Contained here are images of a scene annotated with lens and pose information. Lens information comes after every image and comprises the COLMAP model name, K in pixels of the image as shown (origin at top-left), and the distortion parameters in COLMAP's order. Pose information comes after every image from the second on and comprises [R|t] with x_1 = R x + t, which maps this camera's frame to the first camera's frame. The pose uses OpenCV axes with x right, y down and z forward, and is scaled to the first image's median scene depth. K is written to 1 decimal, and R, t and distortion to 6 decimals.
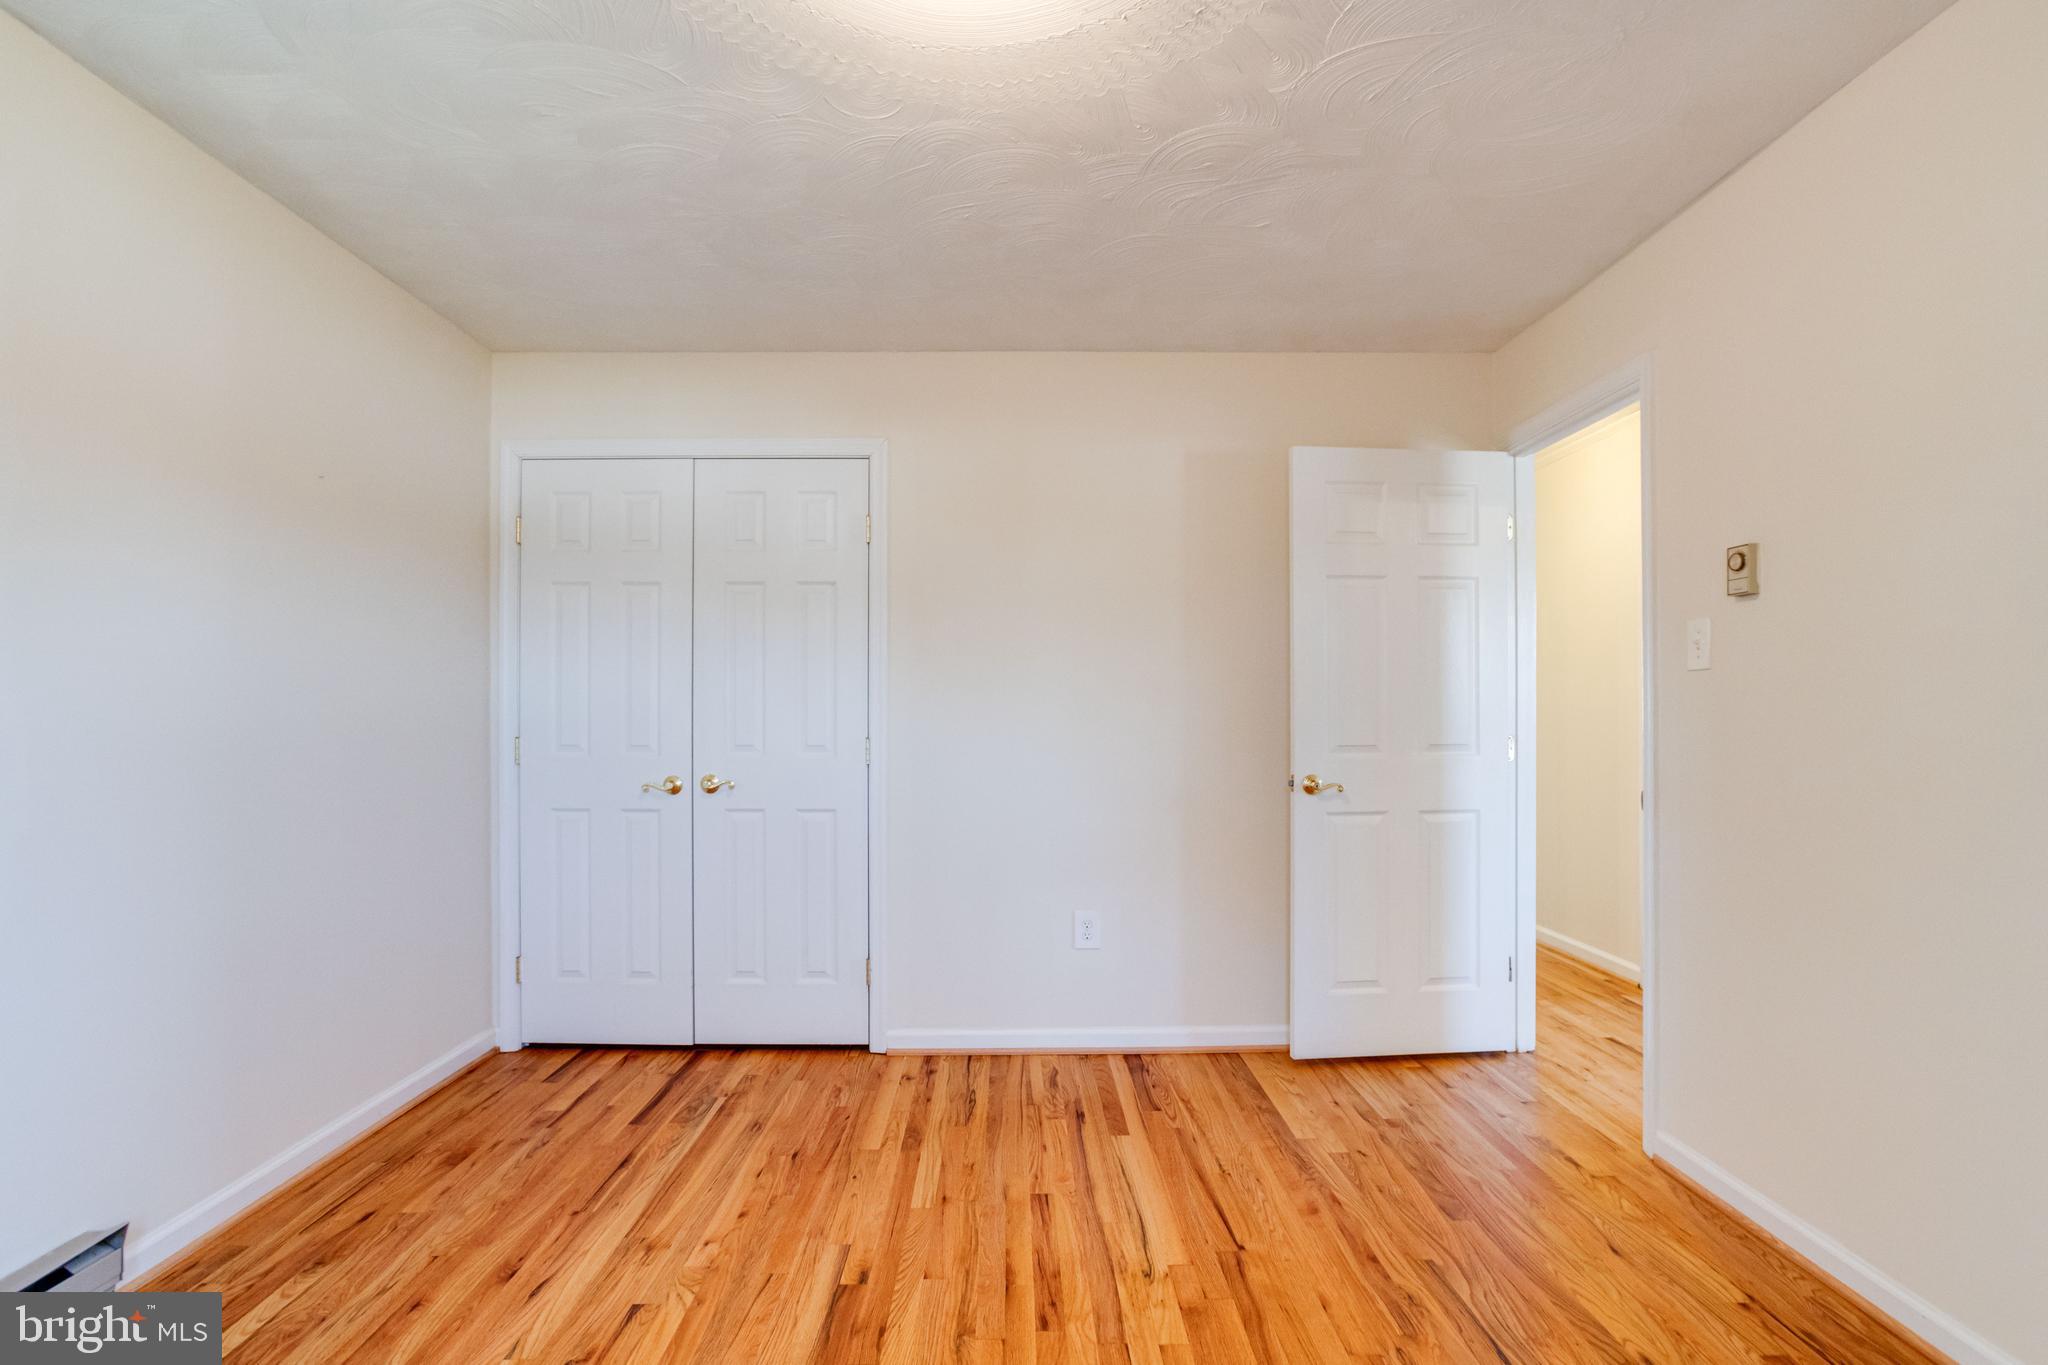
lens RADIAL K [[989.0, 0, 1025.1], [0, 989.0, 700.1], [0, 0, 1]] dist [-0.043000, 0.023885]
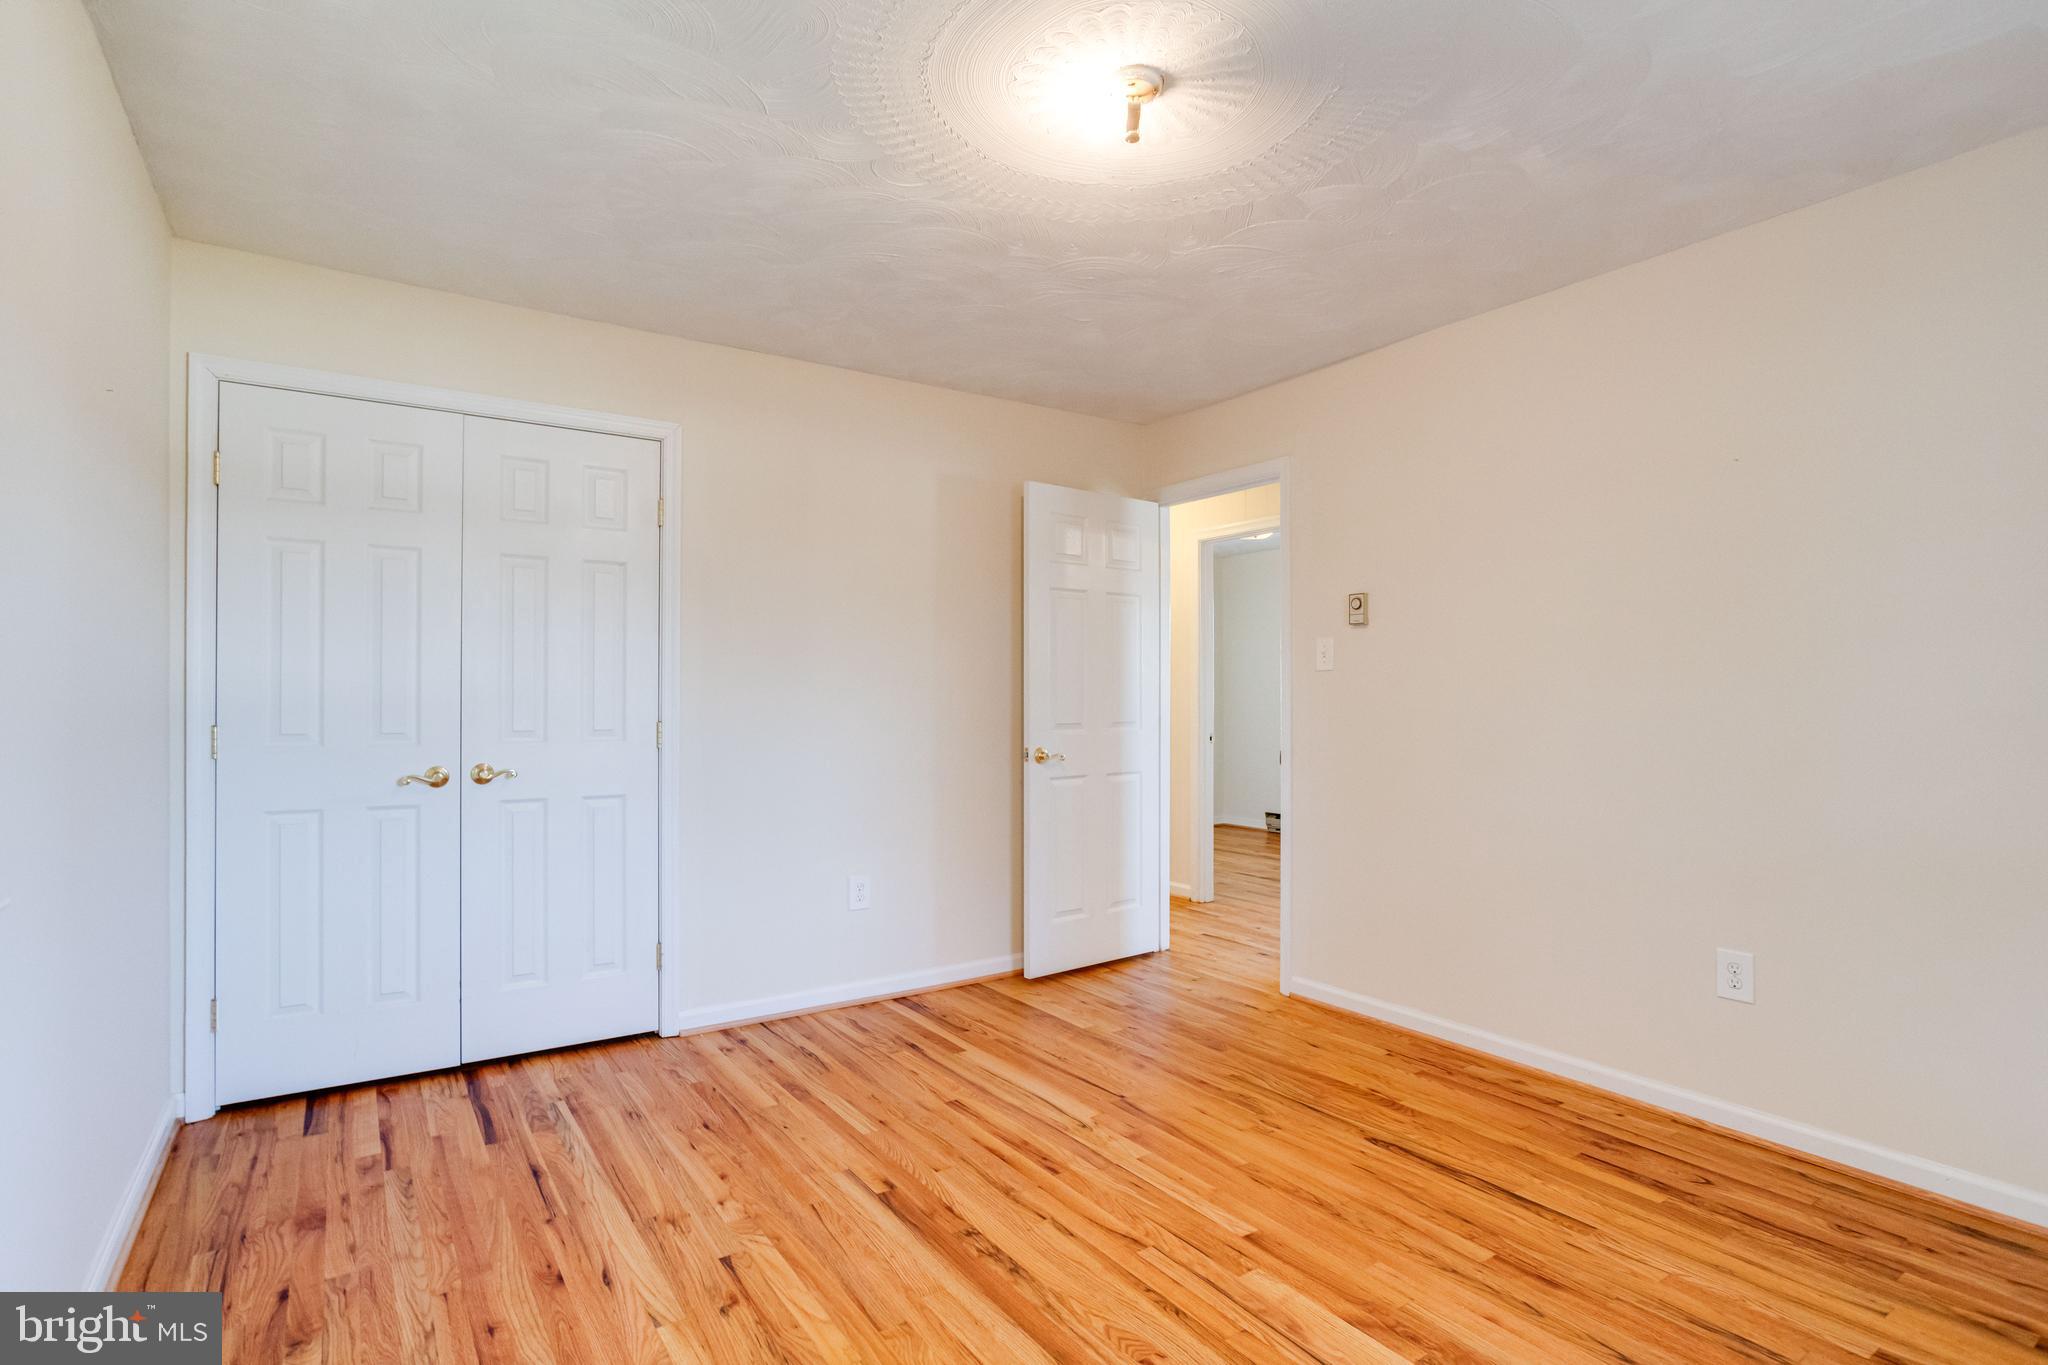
lens RADIAL K [[1008.5, 0, 1017.0], [0, 1008.5, 685.3], [0, 0, 1]] dist [-0.044863, 0.027530]
pose [[0.834630, 0.008794, 0.550740, -0.480284], [-0.009526, 0.999953, -0.001530, -0.000712], [-0.550728, -0.003969, 0.834675, -0.048722]]
